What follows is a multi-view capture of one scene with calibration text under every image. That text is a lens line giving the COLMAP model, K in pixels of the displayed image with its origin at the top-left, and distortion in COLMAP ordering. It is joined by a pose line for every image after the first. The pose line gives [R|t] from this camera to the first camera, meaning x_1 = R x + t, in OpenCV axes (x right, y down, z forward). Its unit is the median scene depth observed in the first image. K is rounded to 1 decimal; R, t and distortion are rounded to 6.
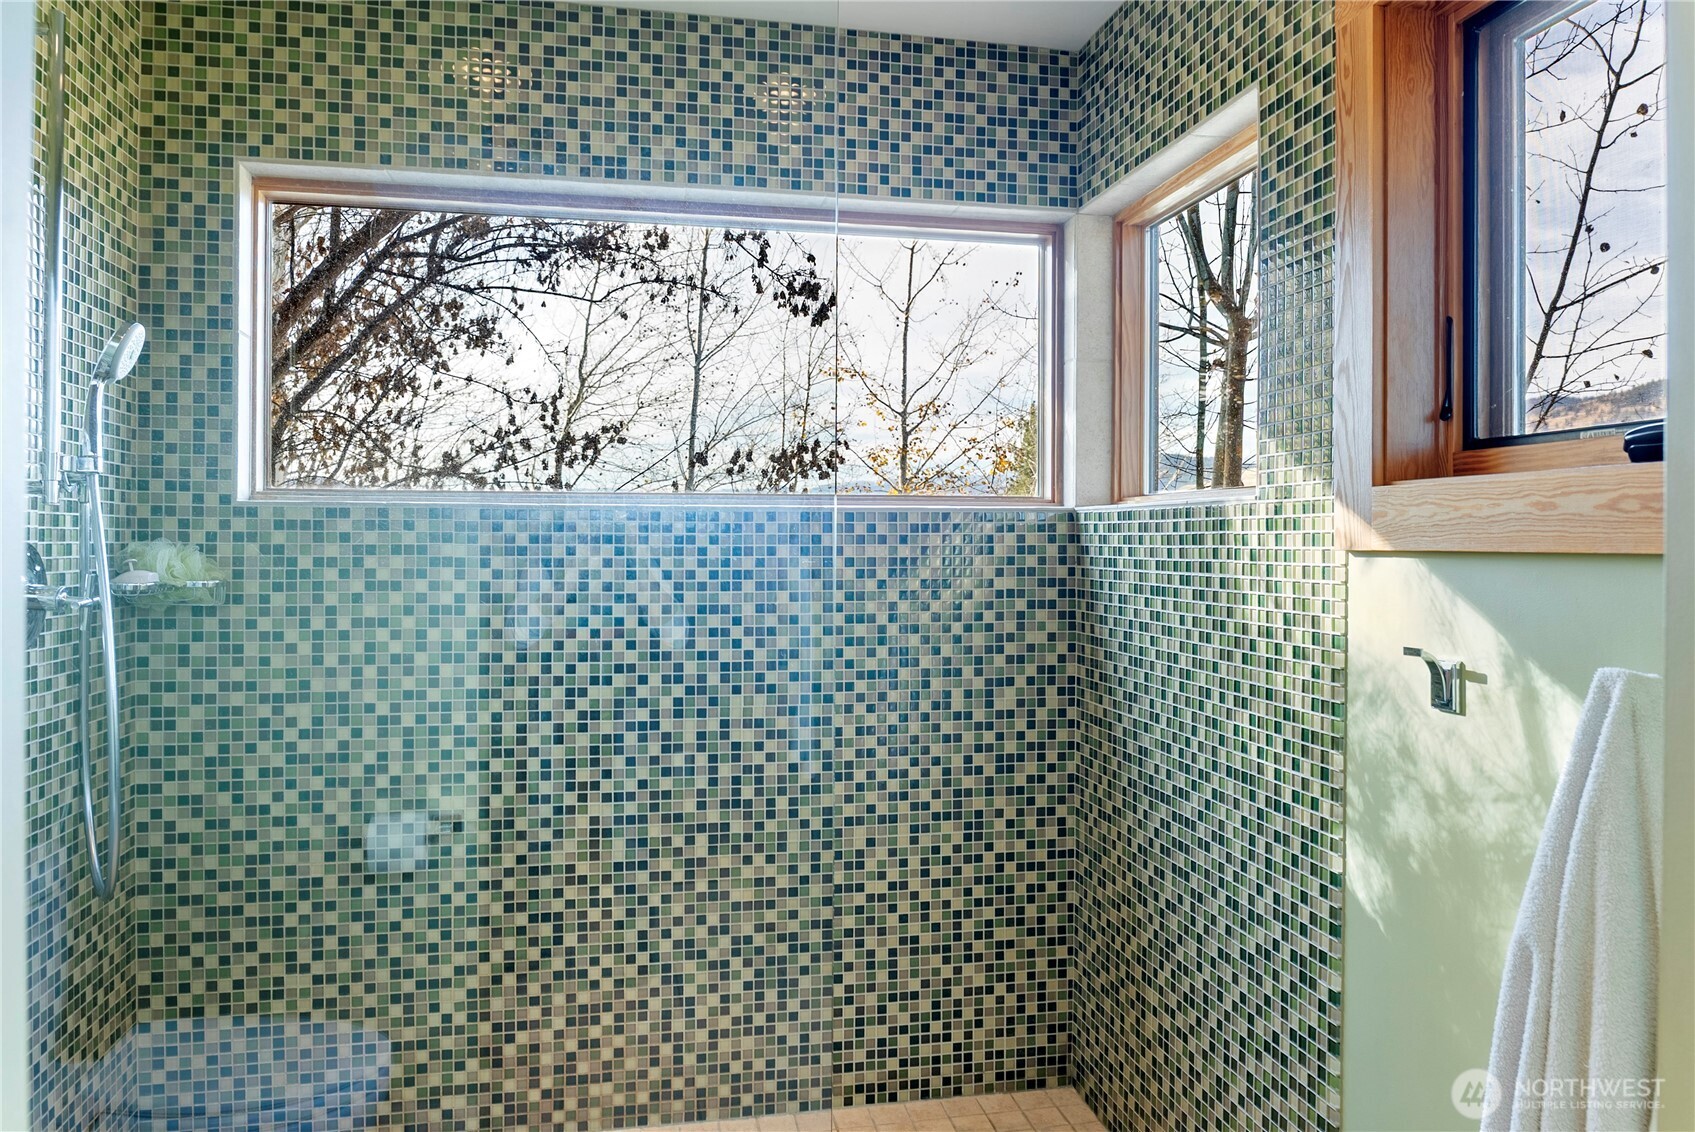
lens RADIAL K [[1140.2, 0, 848.7], [0, 1140.2, 561.9], [0, 0, 1]] dist [-0.010432, -0.005905]
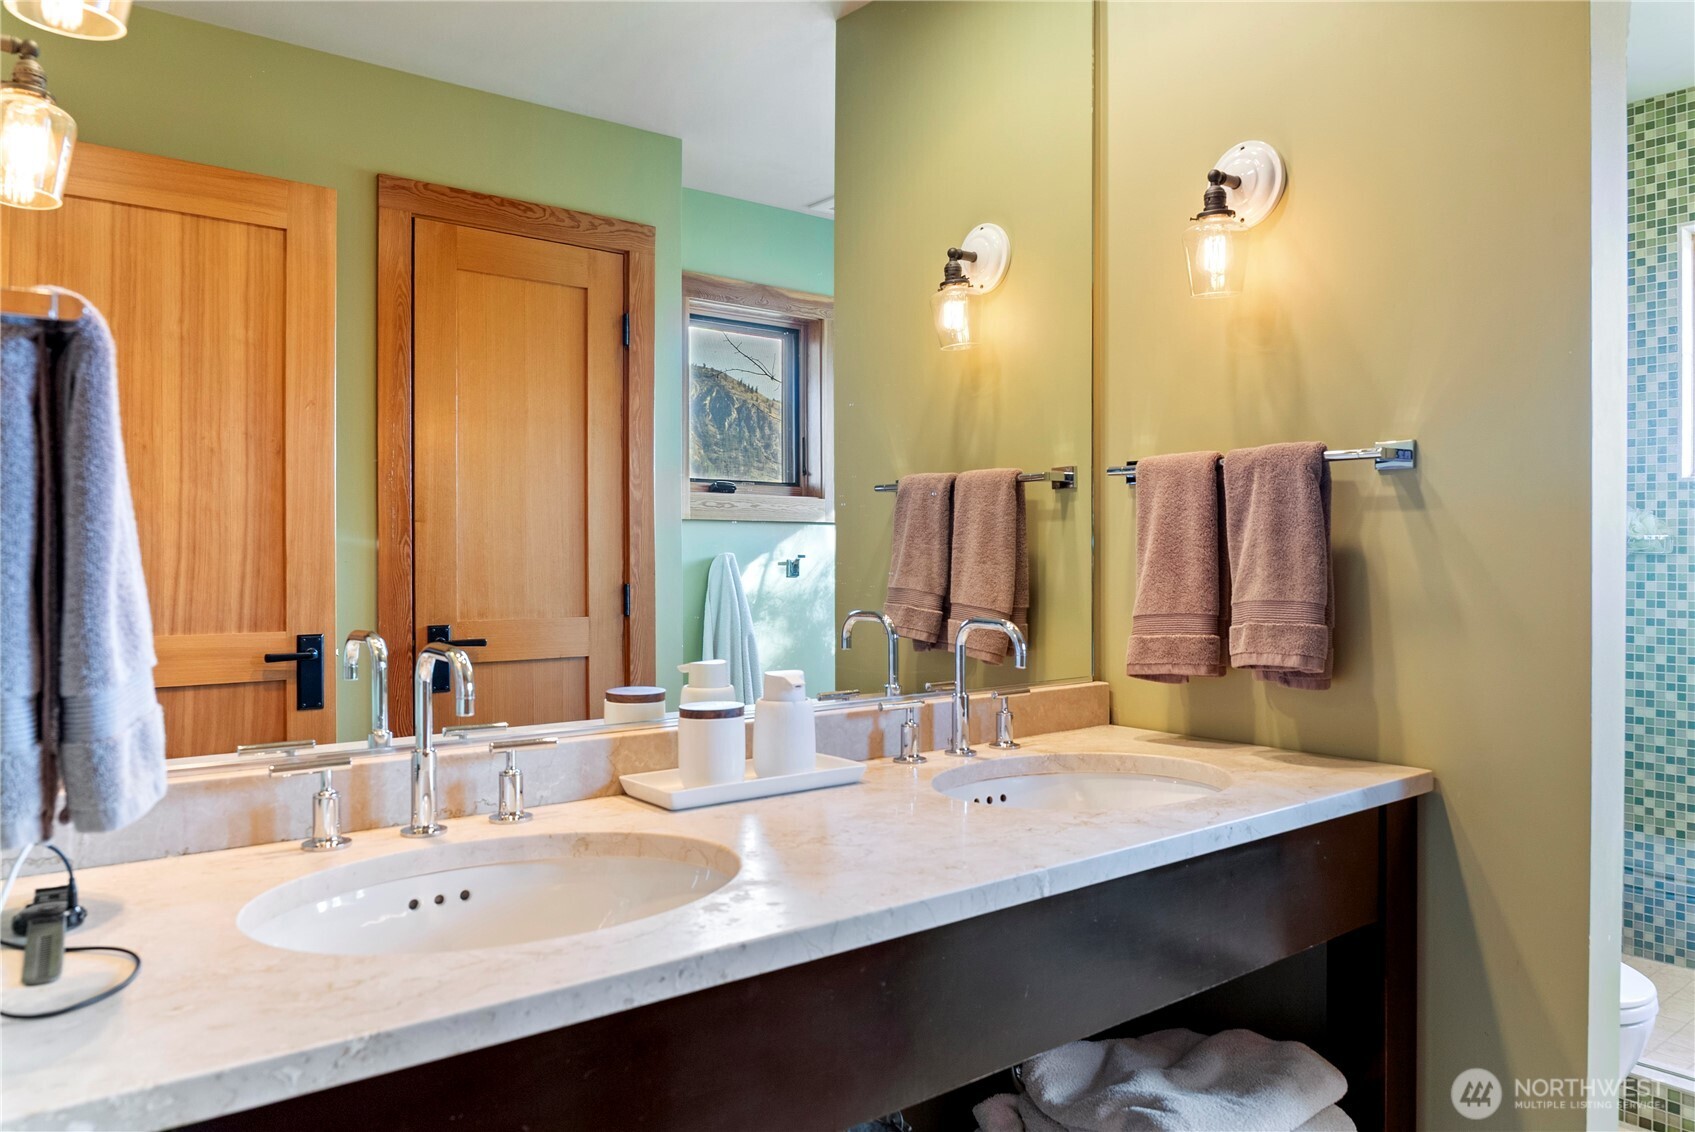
lens RADIAL K [[1140.2, 0, 849.7], [0, 1140.2, 562.2], [0, 0, 1]] dist [-0.010432, -0.005905]
pose [[0.436819, -0.001043, -0.899549, 0.243410], [-0.003117, 0.999992, -0.002673, 0.054368], [0.899544, 0.003972, 0.436812, -0.484489]]
